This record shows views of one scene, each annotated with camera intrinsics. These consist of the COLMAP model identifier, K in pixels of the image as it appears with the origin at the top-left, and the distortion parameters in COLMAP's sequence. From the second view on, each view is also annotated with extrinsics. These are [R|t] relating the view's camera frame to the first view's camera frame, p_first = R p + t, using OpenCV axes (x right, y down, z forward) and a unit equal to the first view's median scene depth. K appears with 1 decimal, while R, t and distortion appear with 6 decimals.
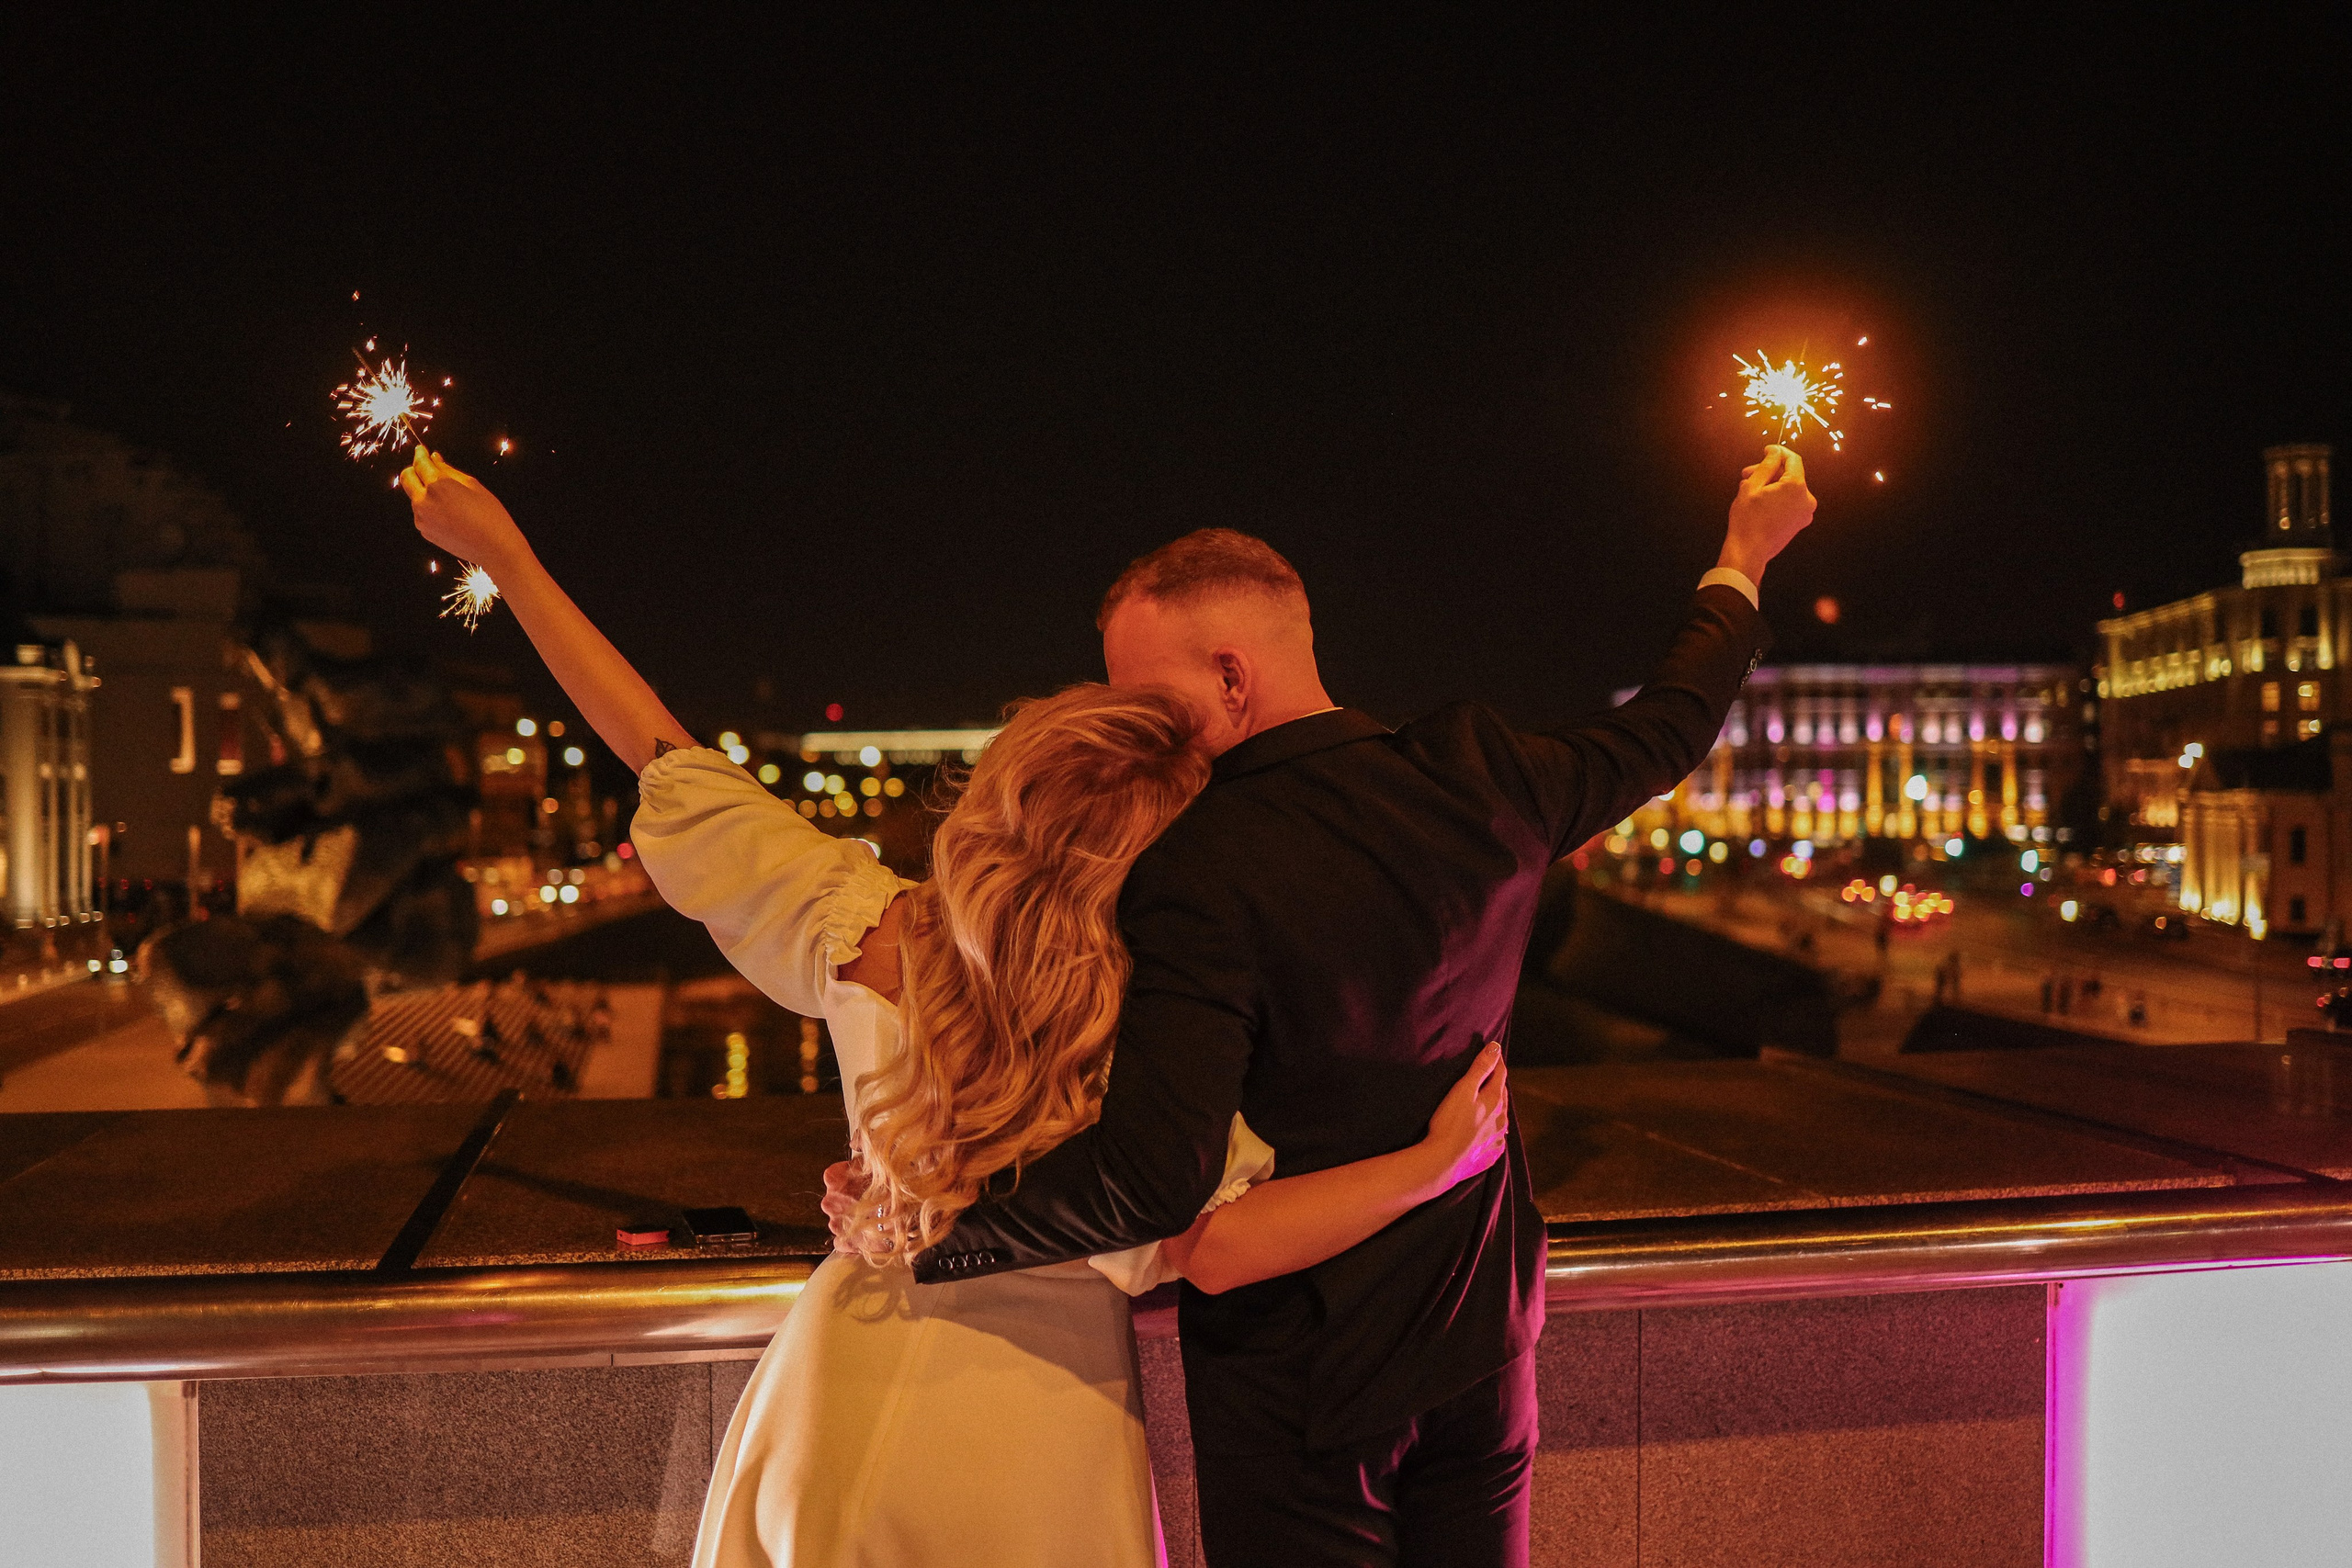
lens RADIAL K [[2614.5, 0, 1185.6], [0, 2614.5, 702.8], [0, 0, 1]] dist [-0.070285, 0.025202]
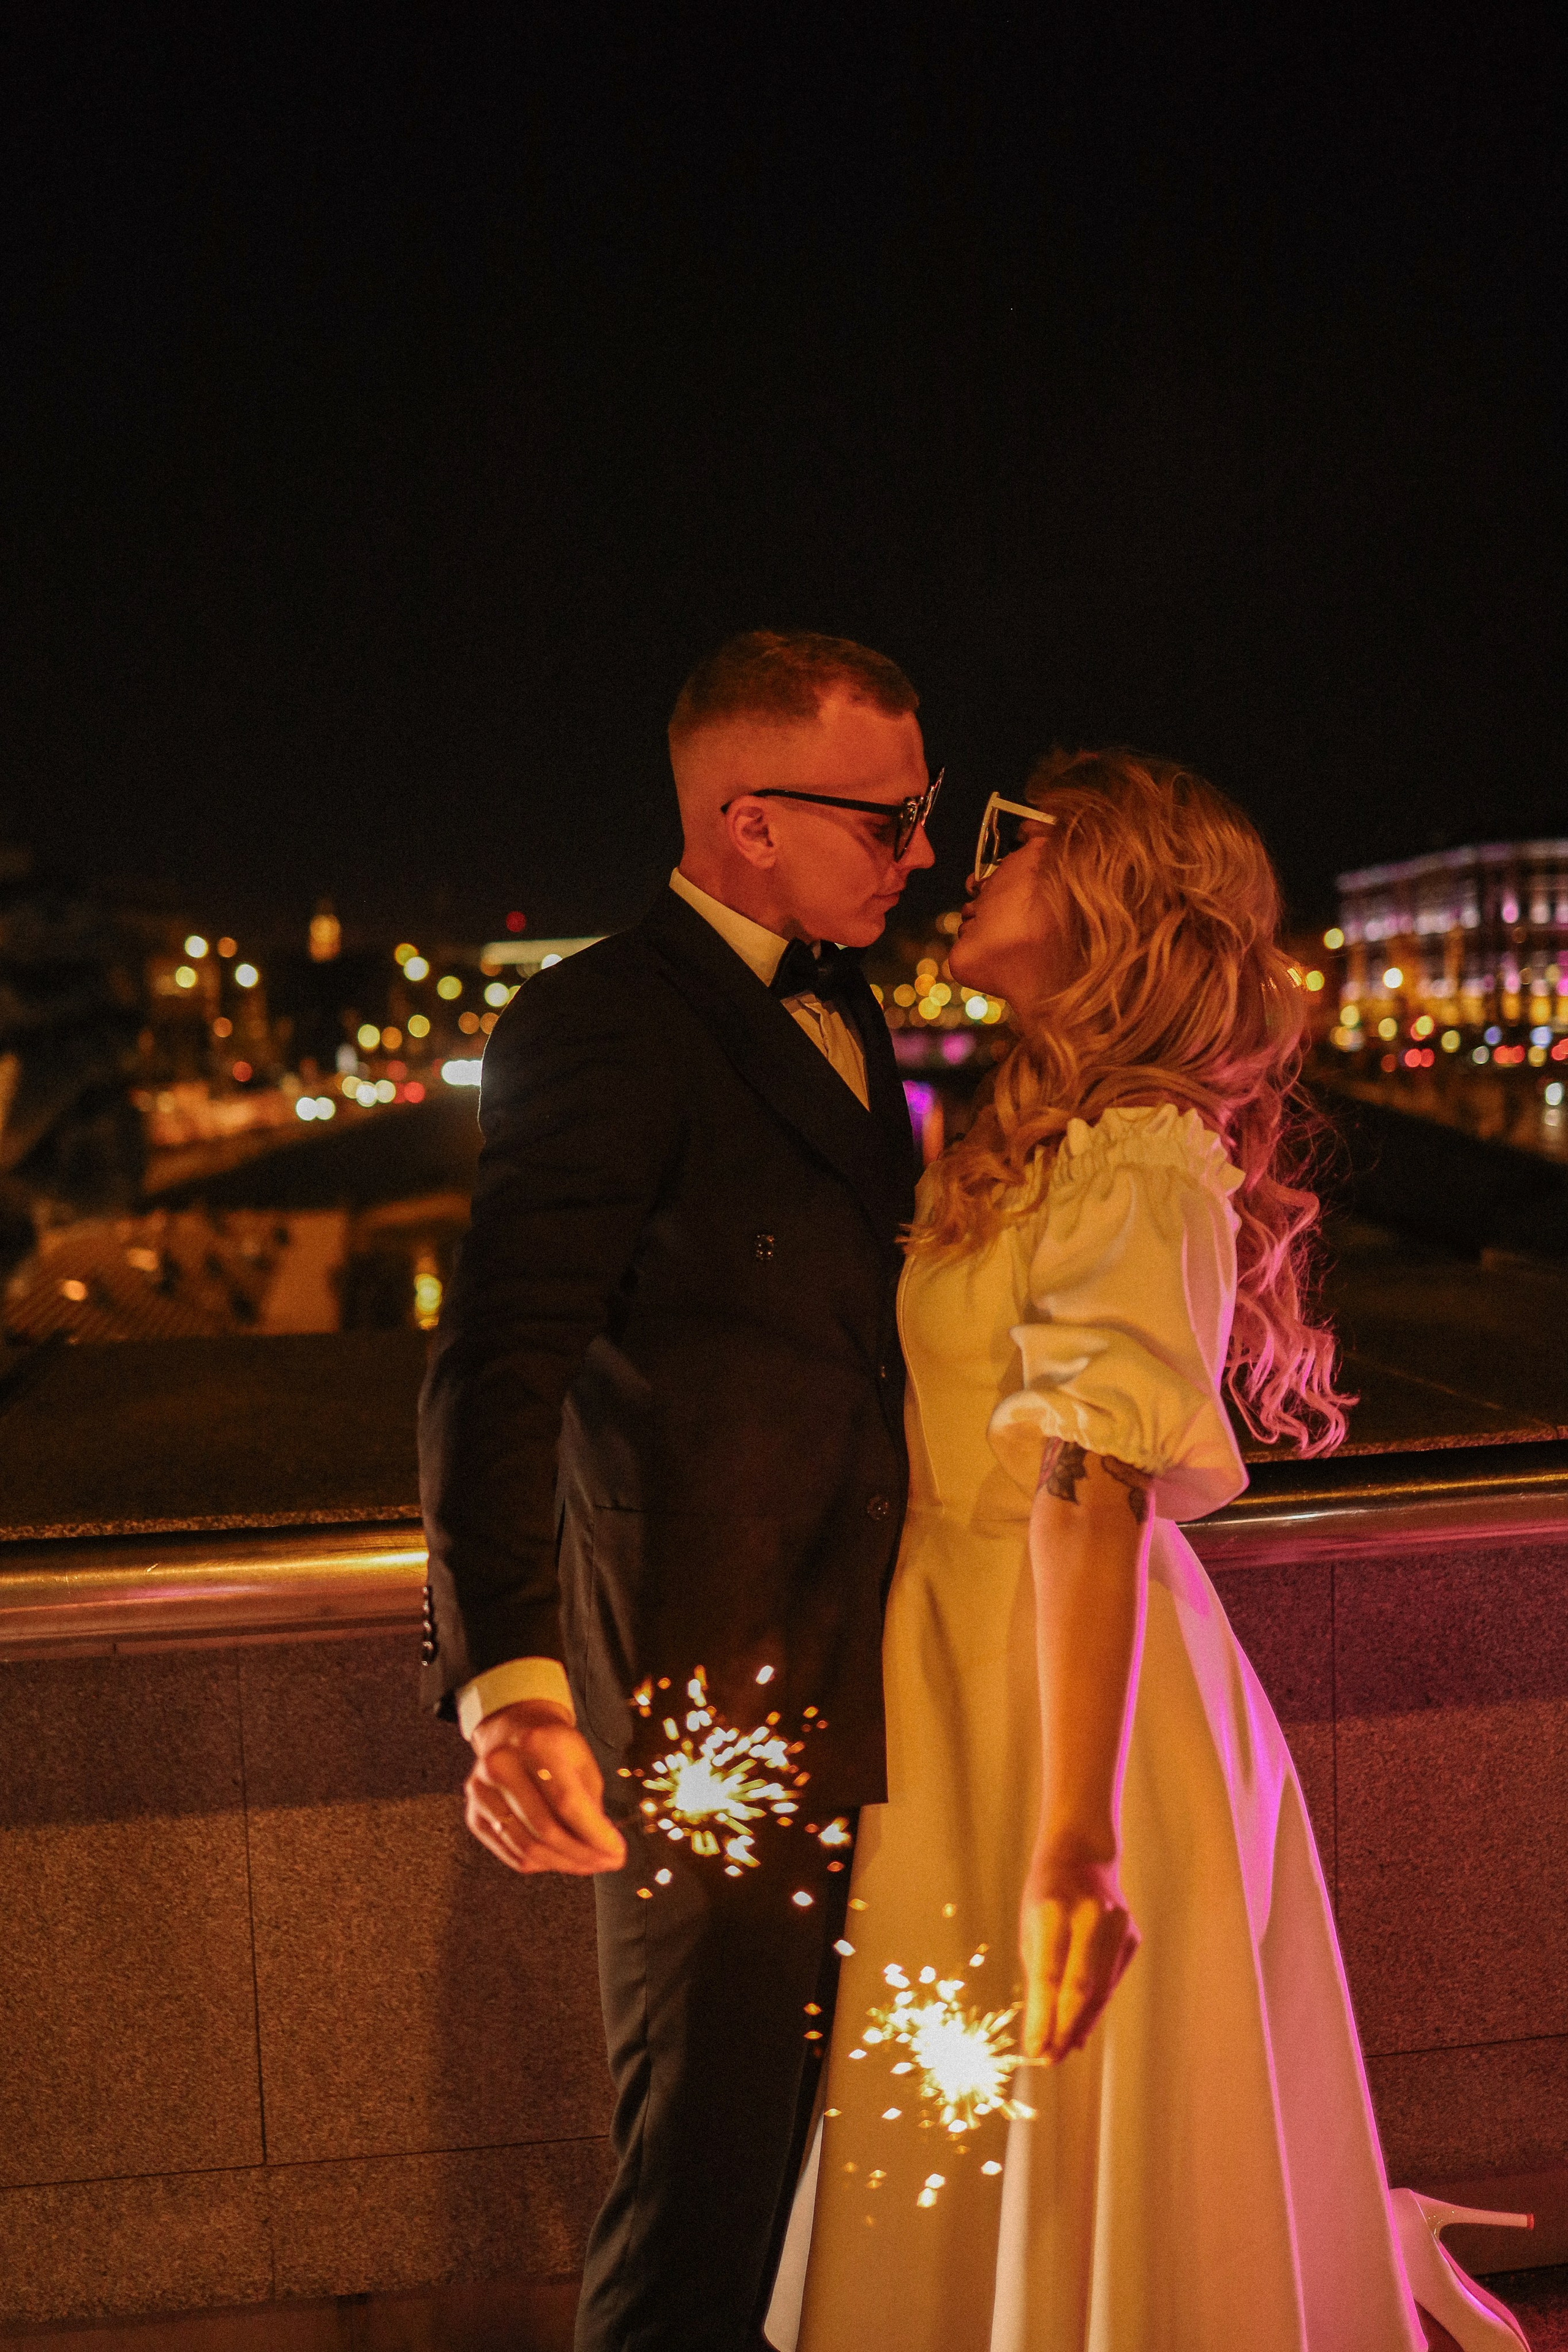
lens RADIAL K [[2650.3, 0, 779.7], [0, 2650.3, 1072.3], [0, 0, 1]] dist [-0.073474, 0.023974]
pose [[0.998279, -0.027671, -0.051711, 0.011799], [0.030714, 0.997786, 0.058993, 0.004869], [0.049964, -0.060480, 0.996918, 0.039039]]
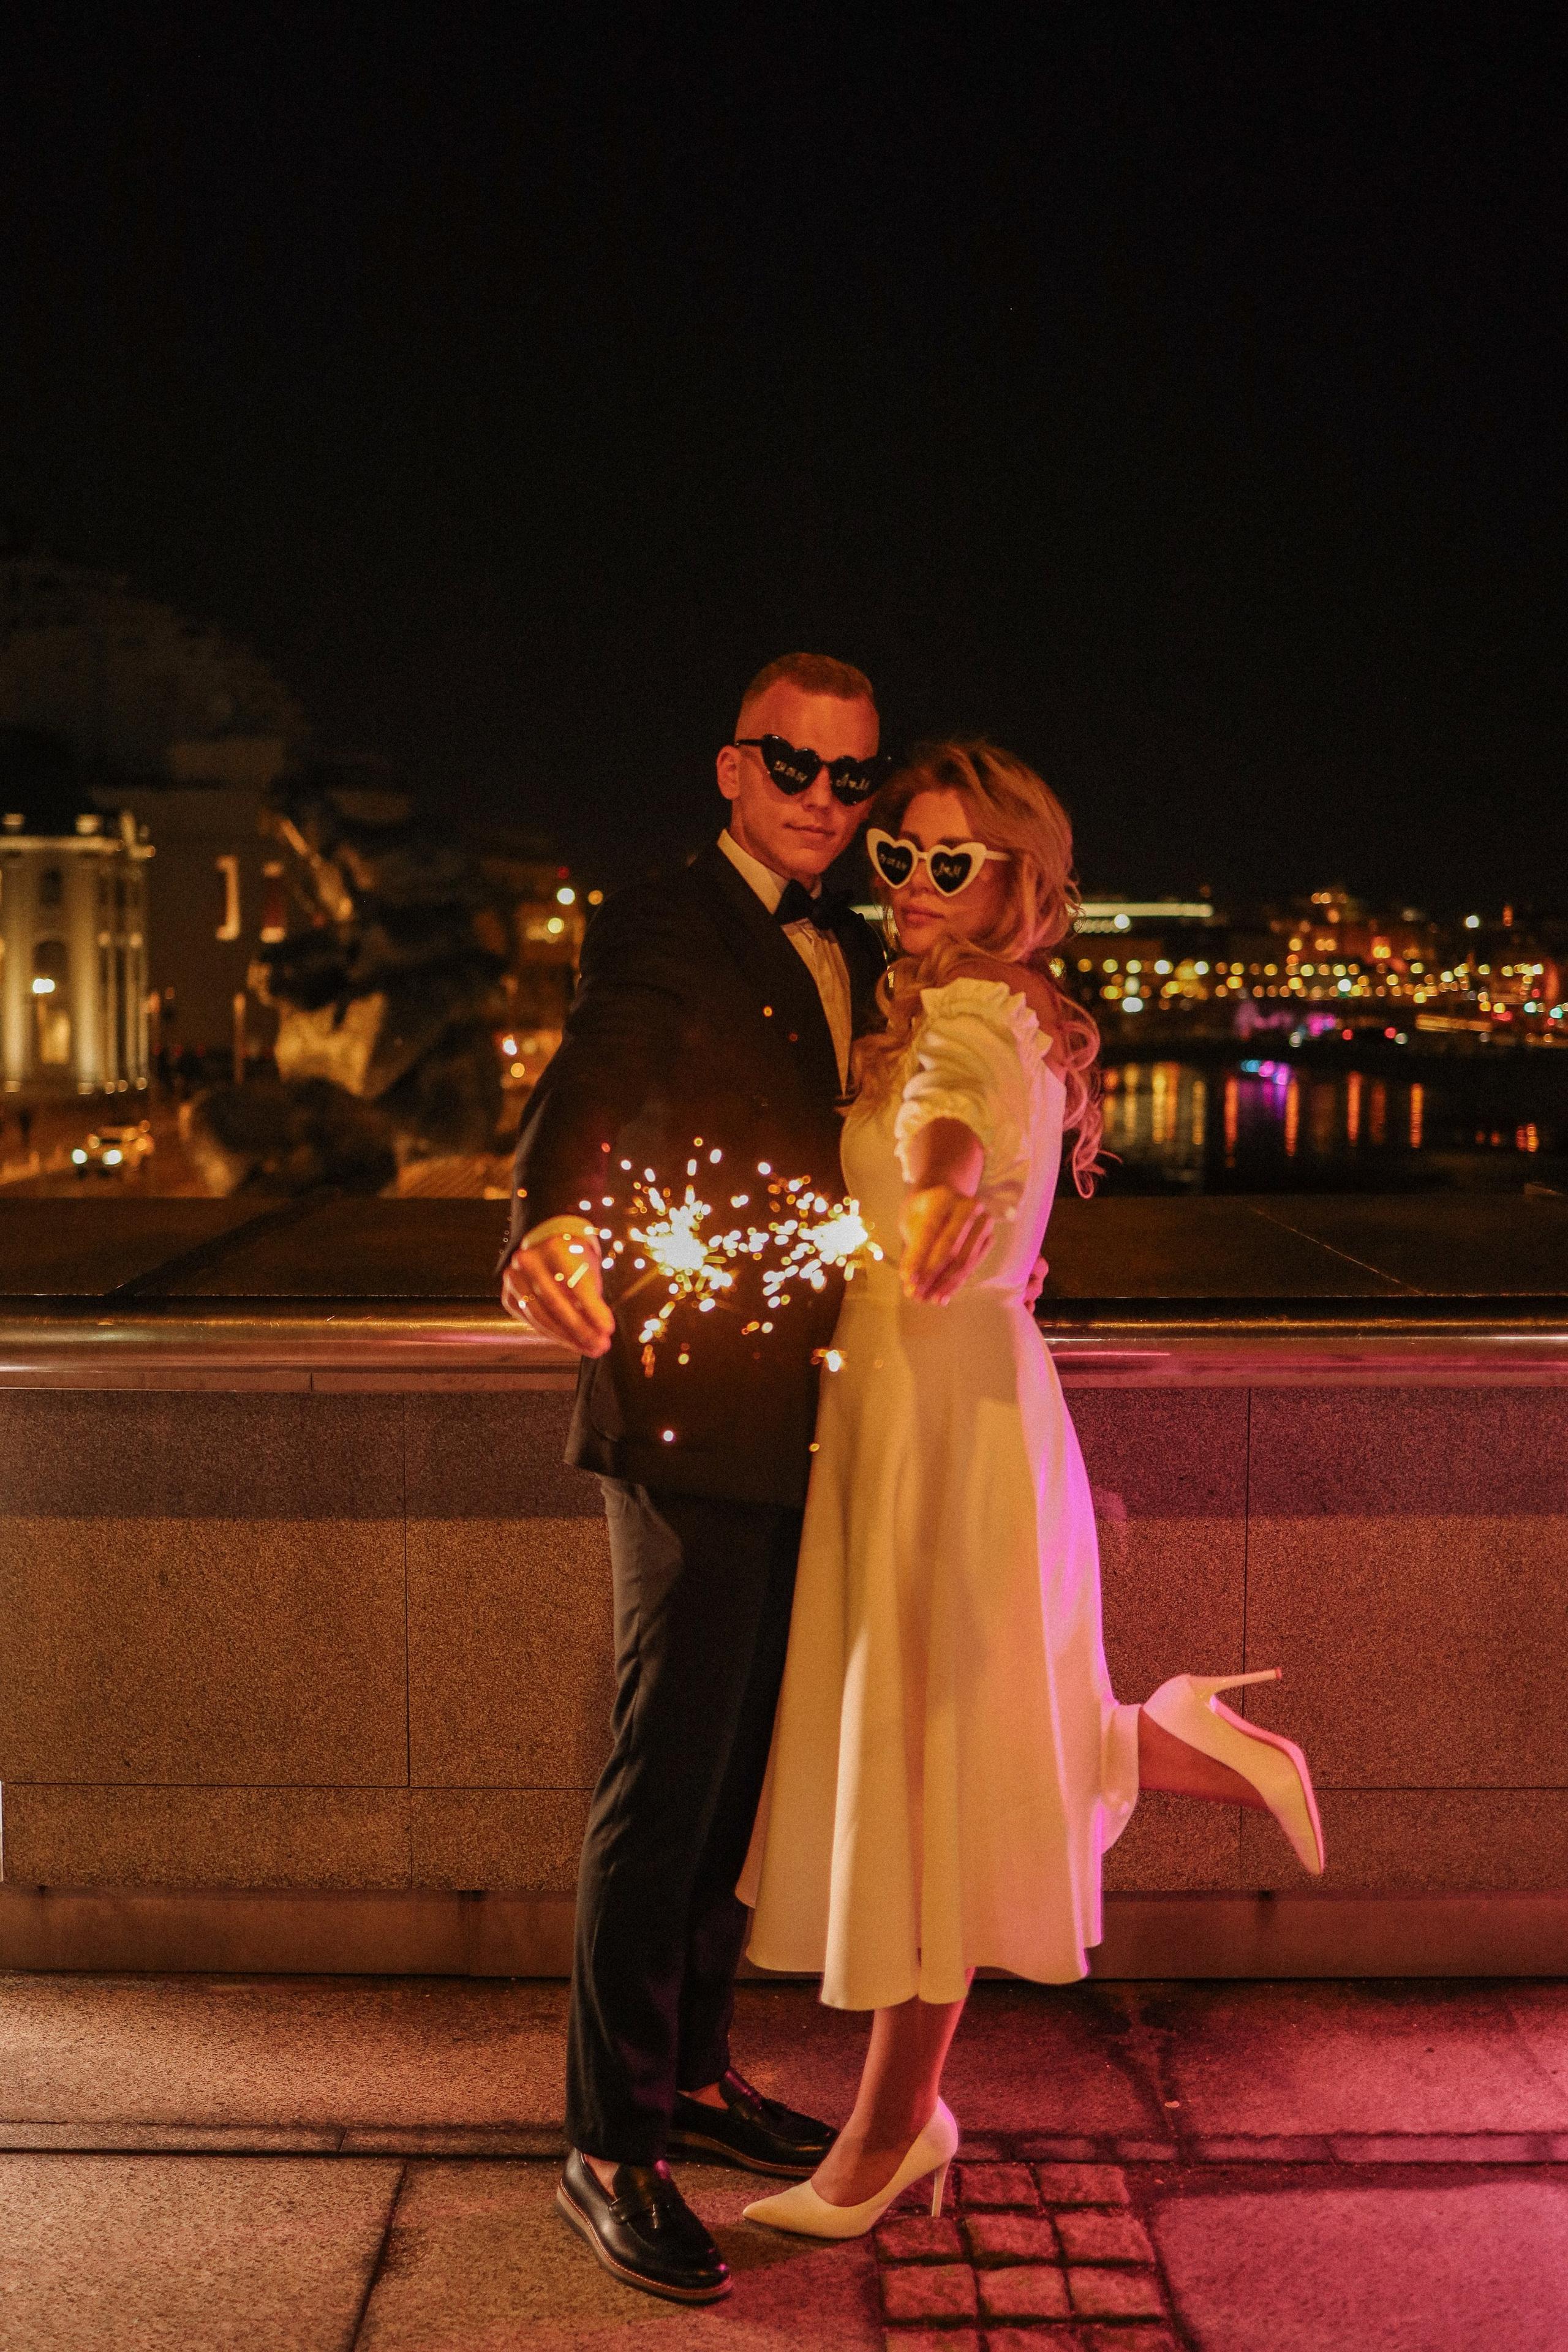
lens RADIAL K [[2882.4, 0, 776.5], [0, 2882.4, 1114.8], [0, 0, 1]] dist [-0.094730, 0.011452]
pose [[0.976524, 0.018625, -0.214602, 0.064157], [-0.001939, 0.996975, 0.077703, 0.007373], [0.215400, -0.075463, 0.973606, -0.051521]]
